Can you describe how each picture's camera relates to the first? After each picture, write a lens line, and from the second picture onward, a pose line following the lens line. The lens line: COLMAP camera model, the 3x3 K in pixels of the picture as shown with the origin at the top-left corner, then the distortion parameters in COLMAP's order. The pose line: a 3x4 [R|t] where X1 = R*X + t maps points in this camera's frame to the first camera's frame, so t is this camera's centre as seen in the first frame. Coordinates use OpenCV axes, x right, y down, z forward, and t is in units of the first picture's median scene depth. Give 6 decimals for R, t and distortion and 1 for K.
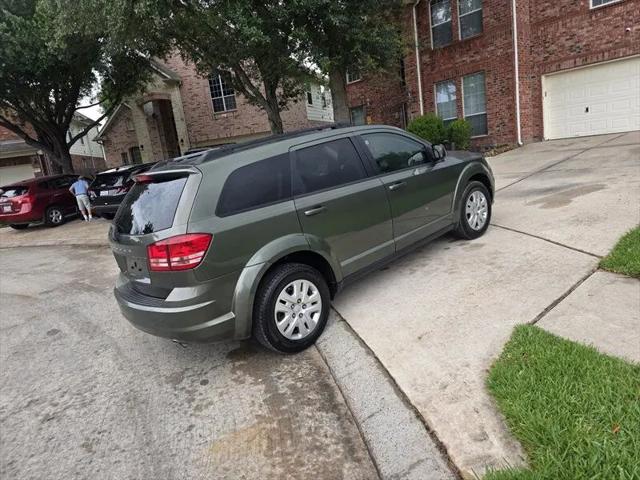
lens RADIAL K [[429.3, 0, 324.5], [0, 429.3, 228.5], [0, 0, 1]] dist [0.071609, -0.067914]
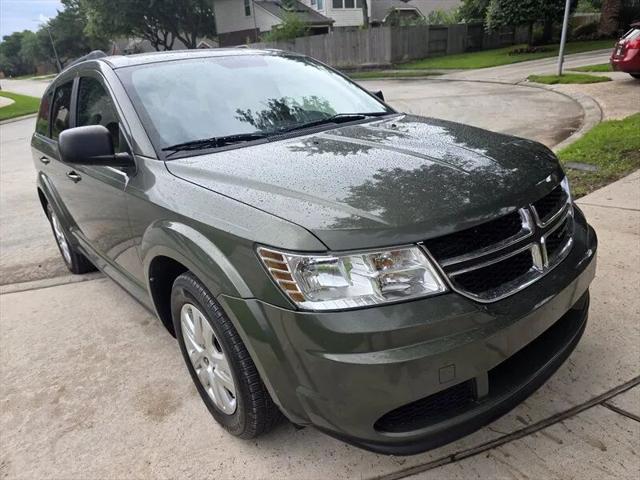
lens RADIAL K [[431.2, 0, 320.5], [0, 431.2, 240.8], [0, 0, 1]] dist [0.055047, -0.053718]
pose [[-0.009771, 0.517964, -0.855347, 0.819997], [-0.105075, 0.850120, 0.515999, -0.416504], [0.994416, 0.094917, 0.046119, 1.475951]]
